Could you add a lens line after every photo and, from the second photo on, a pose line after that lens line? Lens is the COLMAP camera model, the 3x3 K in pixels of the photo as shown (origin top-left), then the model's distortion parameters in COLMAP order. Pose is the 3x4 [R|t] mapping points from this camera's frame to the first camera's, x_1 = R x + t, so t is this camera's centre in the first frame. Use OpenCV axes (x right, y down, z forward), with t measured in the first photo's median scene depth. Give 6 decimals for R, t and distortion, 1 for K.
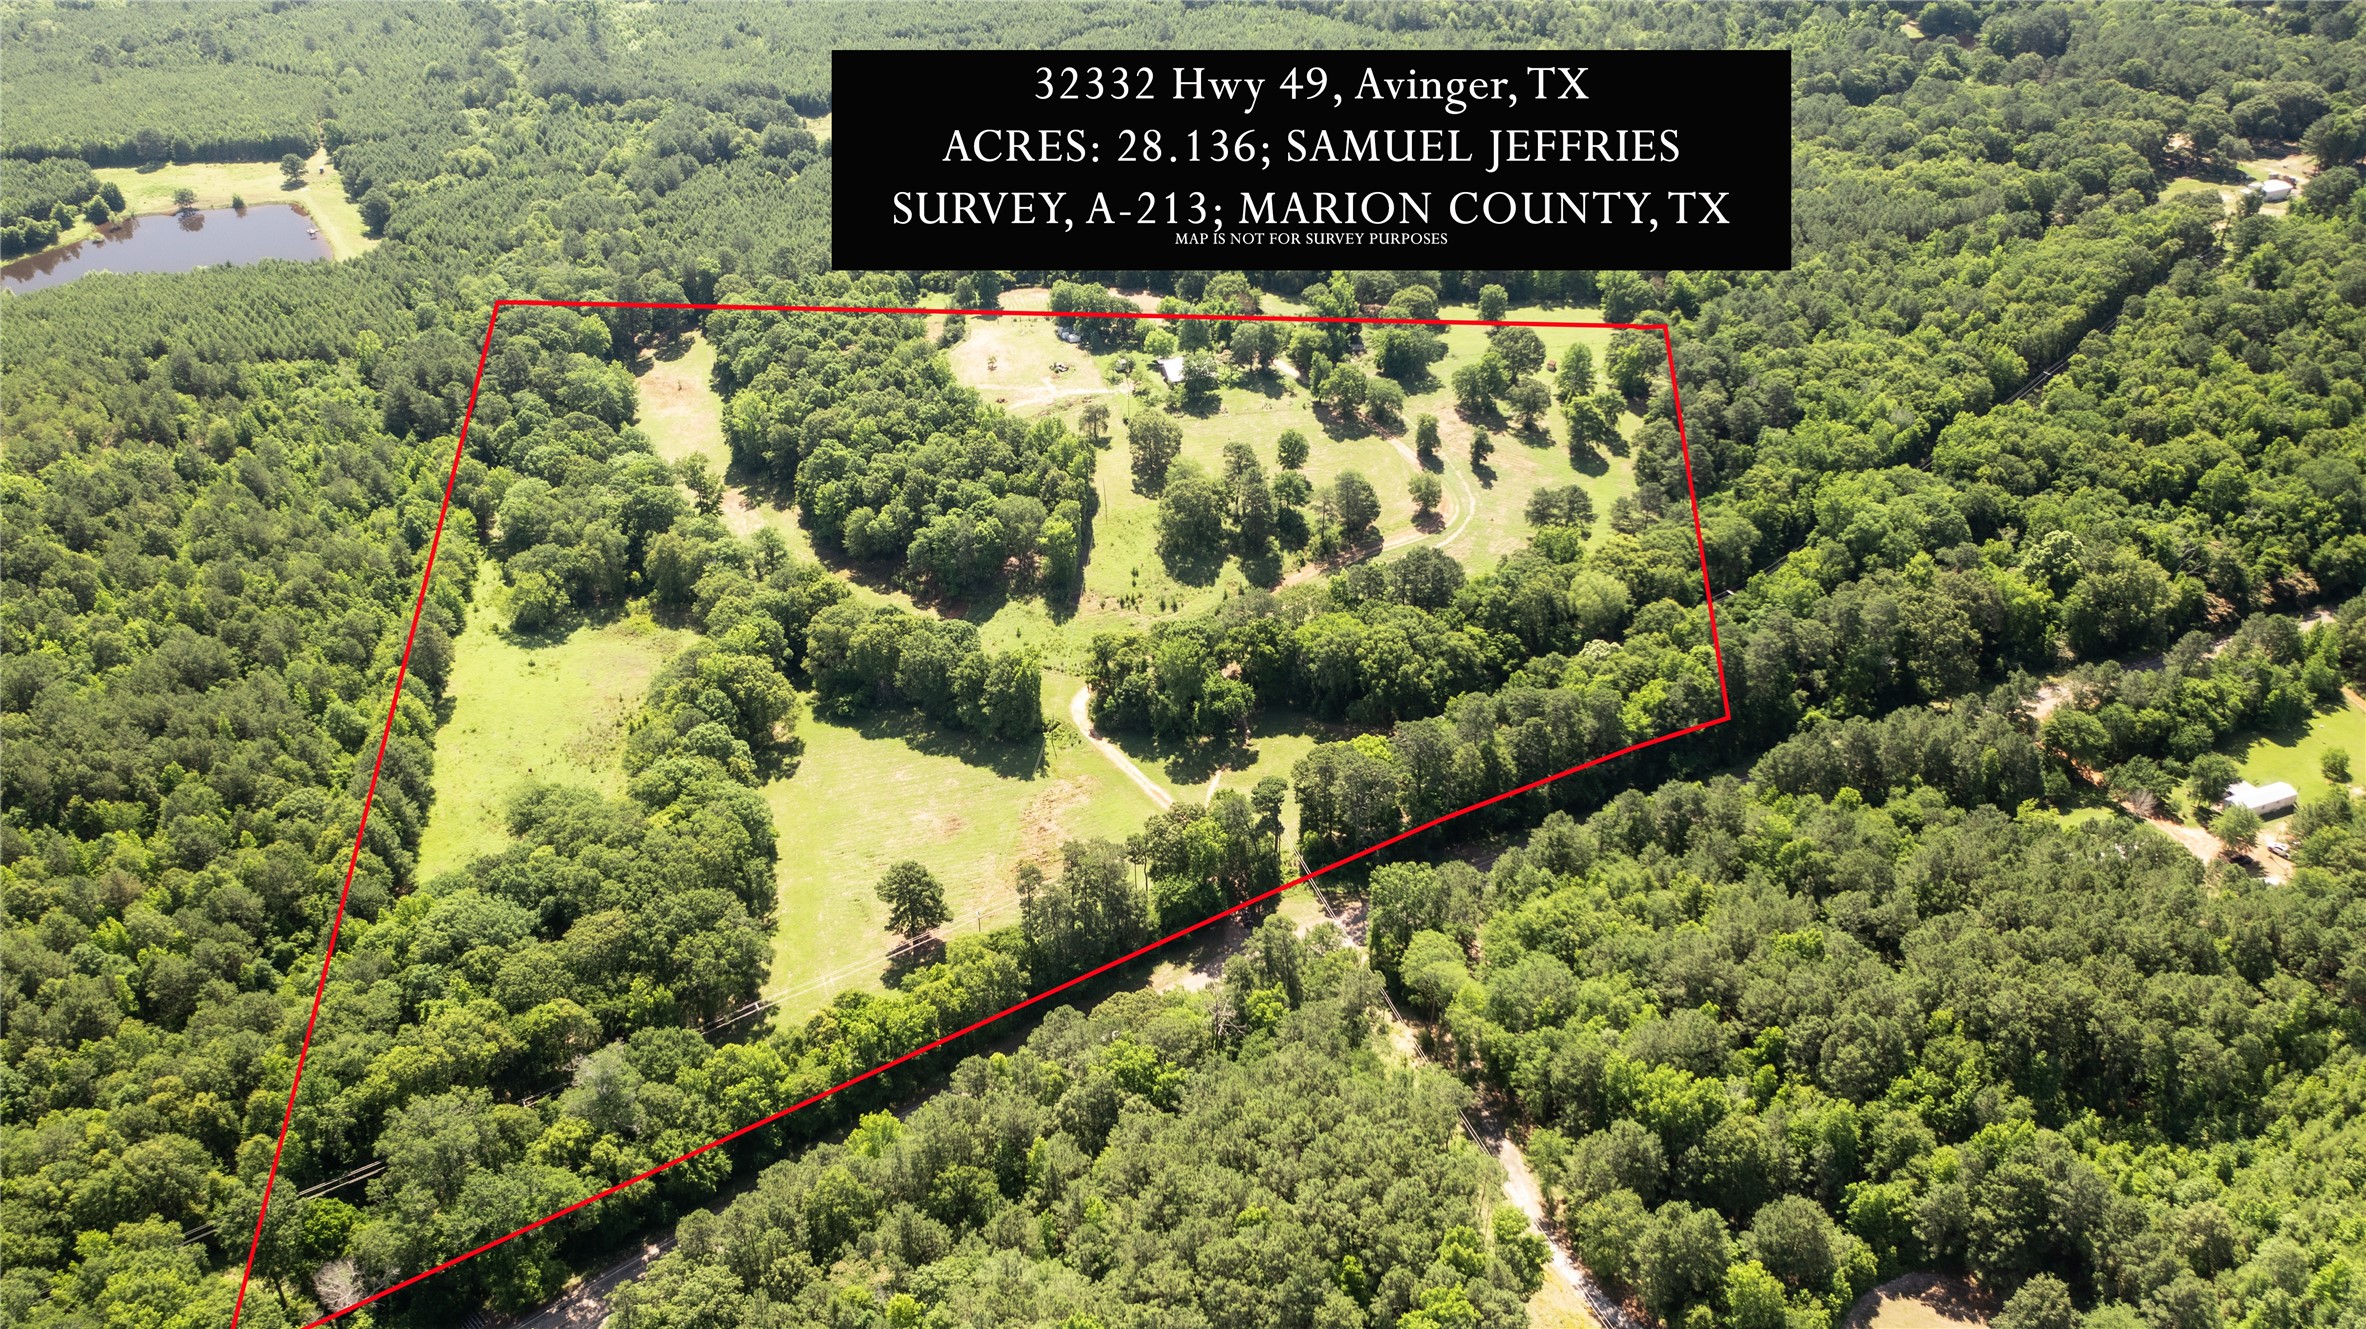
lens RADIAL K [[1910.4, 0, 1183.0], [0, 1910.4, 664.5], [0, 0, 1]] dist [-0.043585, 0.011652]
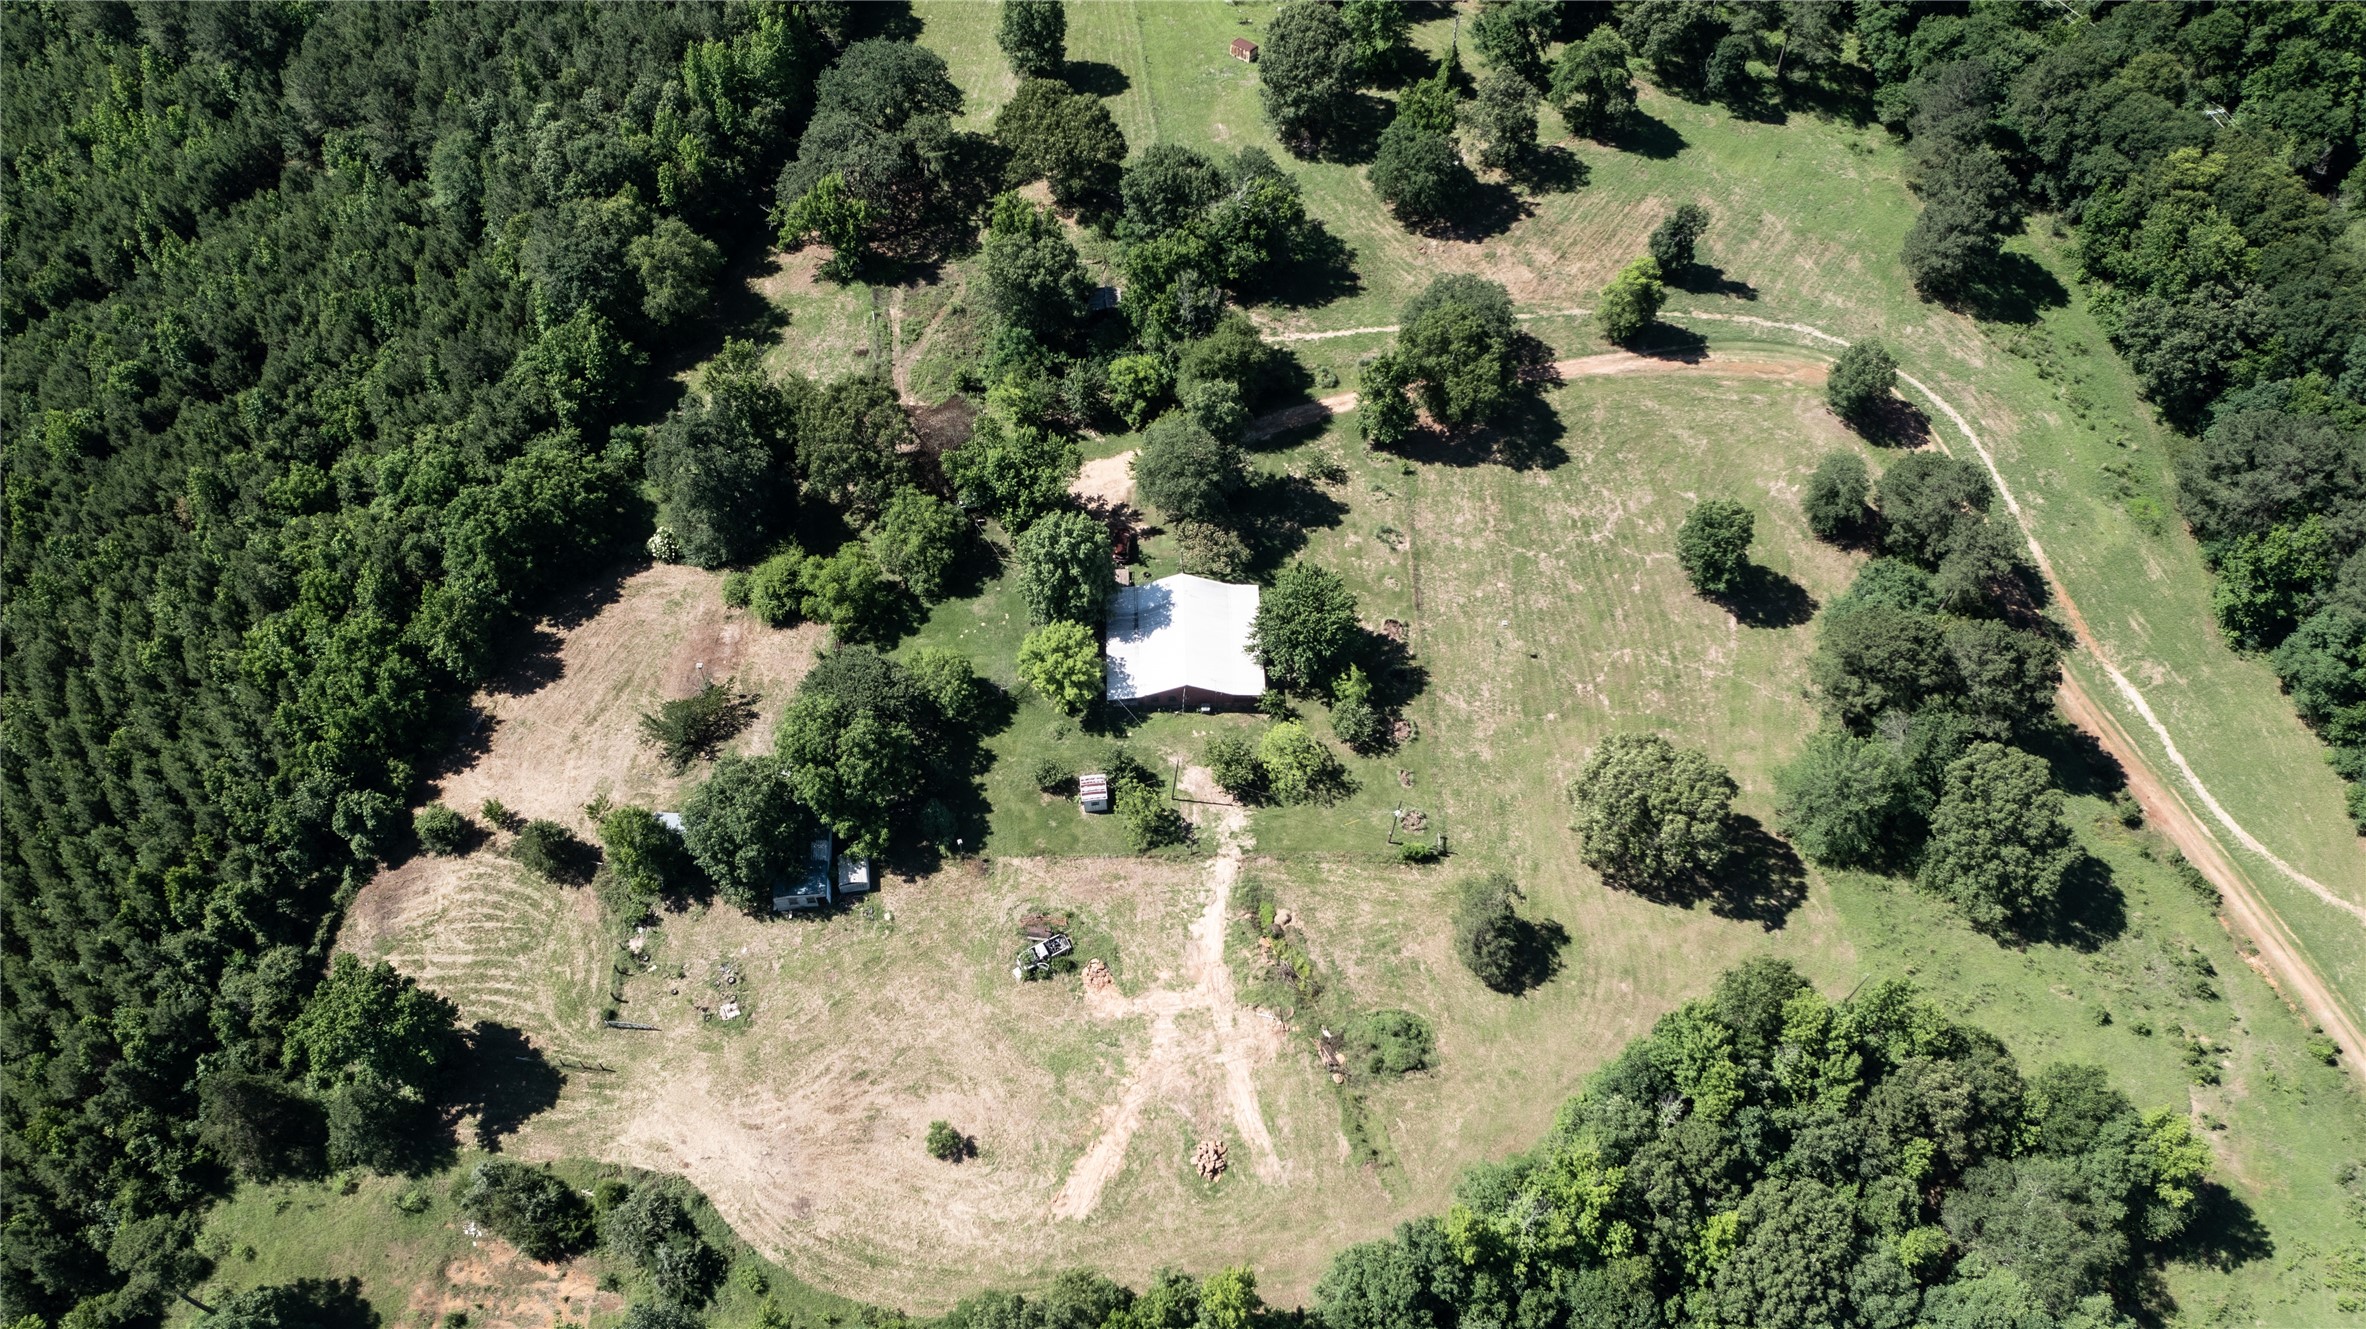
lens RADIAL K [[1848.4, 0, 1185.9], [0, 1848.4, 664.1], [0, 0, 1]] dist [-0.022526, -0.004613]
pose [[0.241154, -0.788673, 0.565544, -0.233253], [0.522640, 0.596560, 0.609068, -0.432271], [-0.817736, 0.148696, 0.556055, 0.944376]]
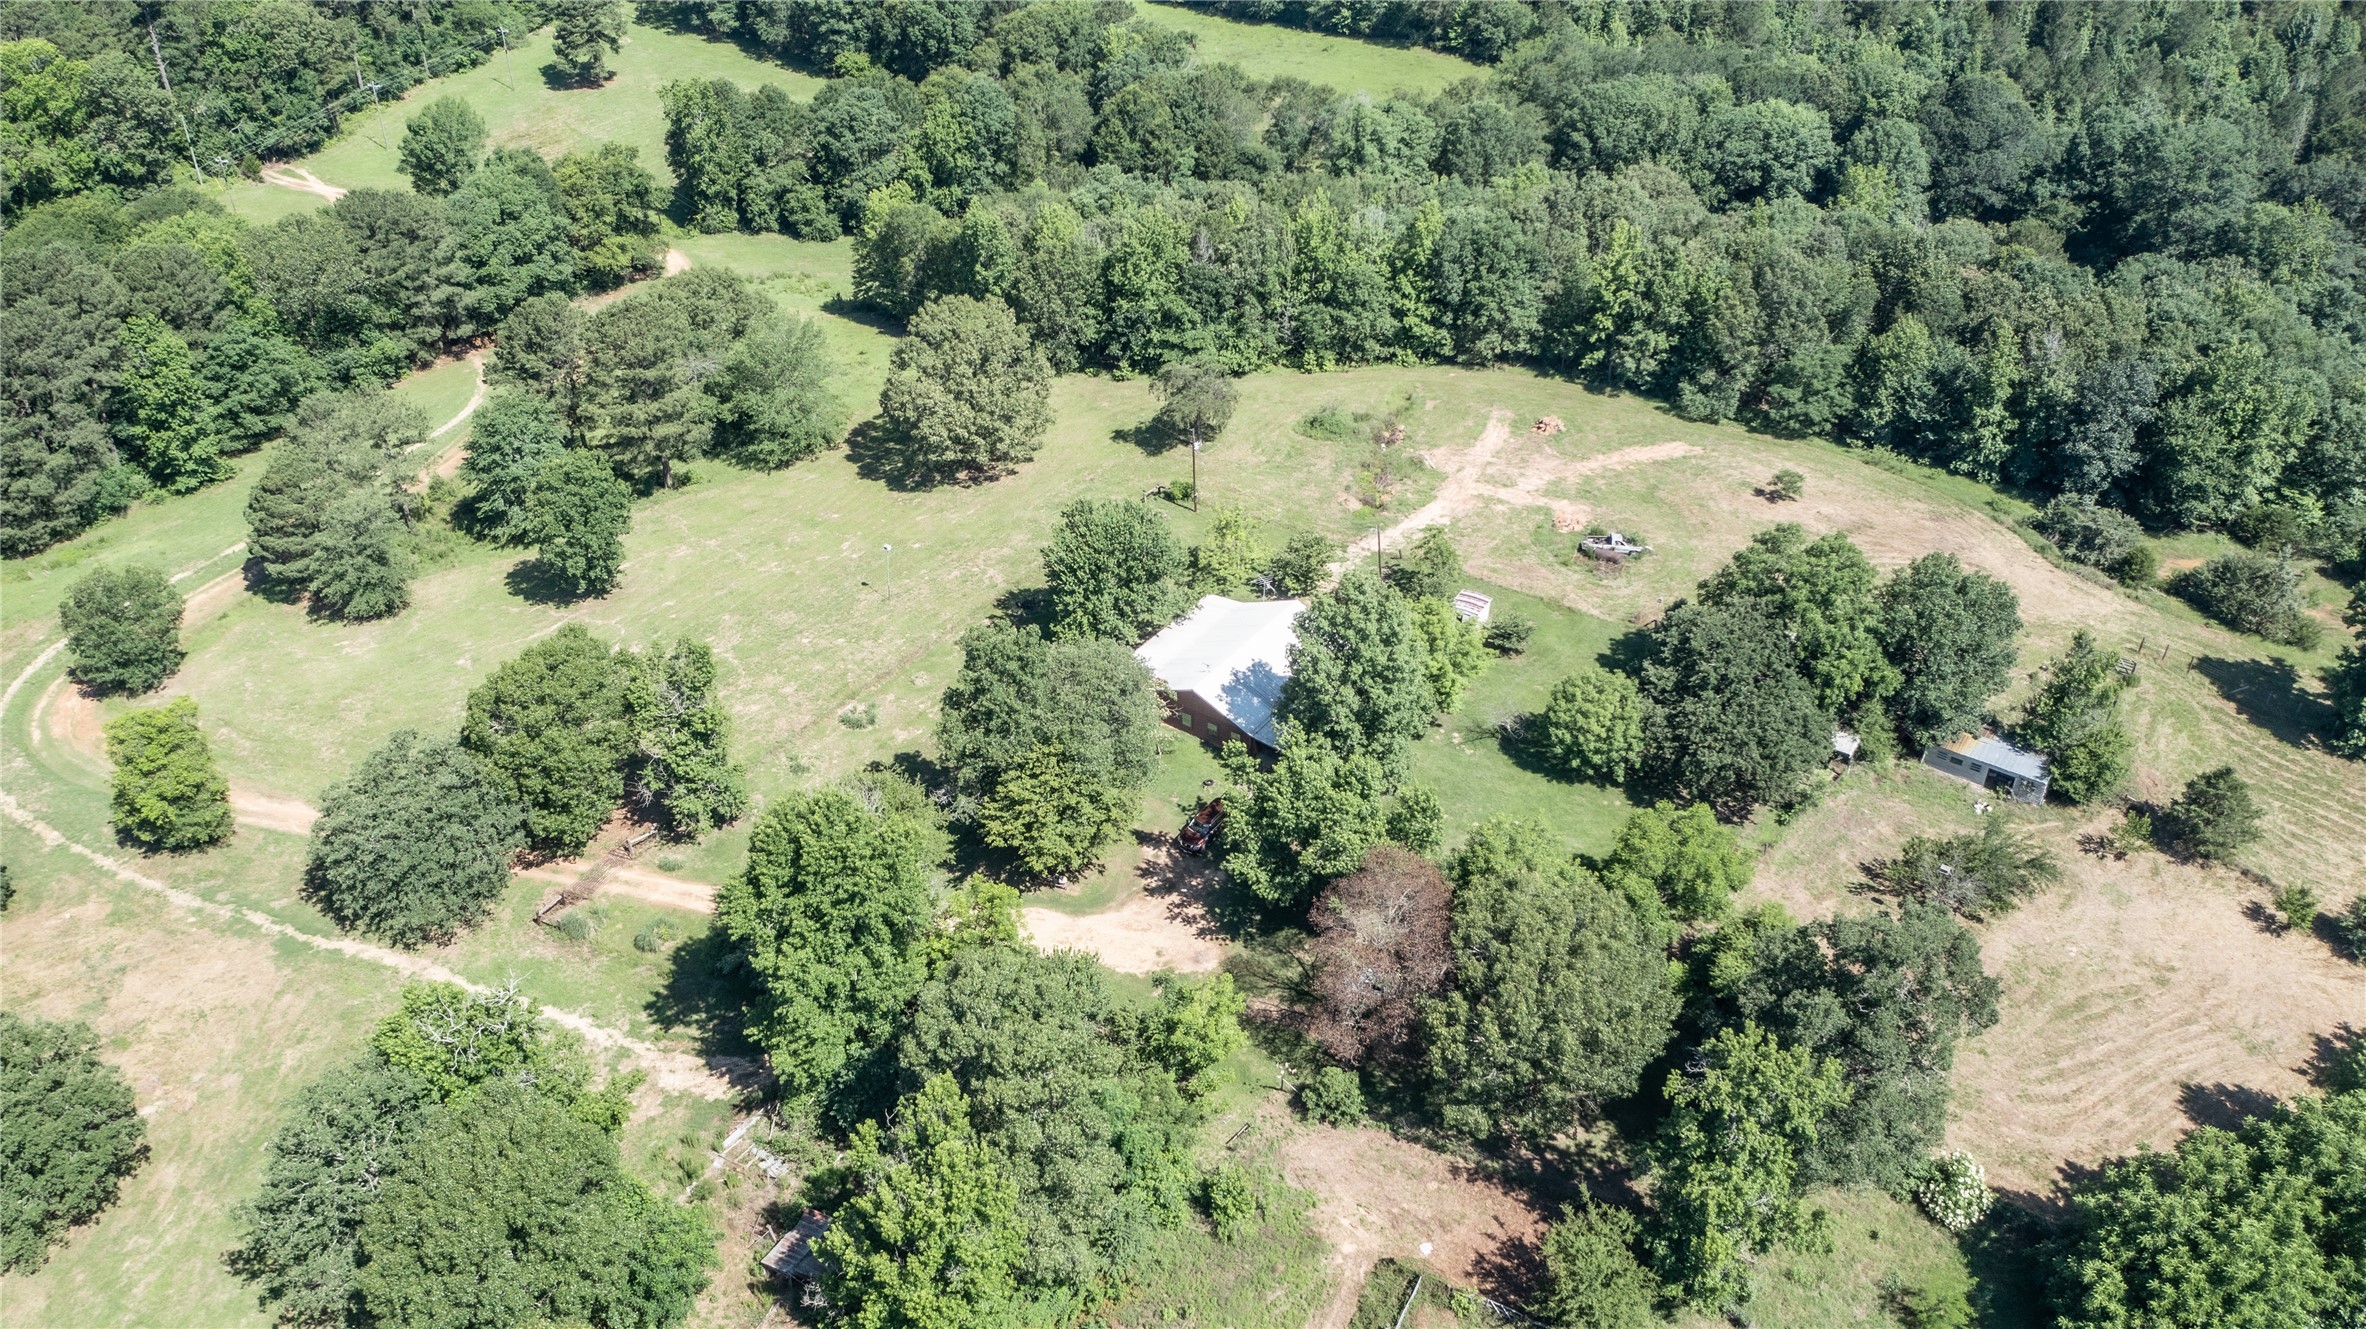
lens RADIAL K [[1857.8, 0, 1186.7], [0, 1857.8, 656.8], [0, 0, 1]] dist [-0.030776, -0.000873]
pose [[-0.765516, 0.361928, -0.531972, 0.166534], [-0.349247, 0.460656, 0.815980, -0.420543], [0.540381, 0.810435, -0.226237, 1.232824]]
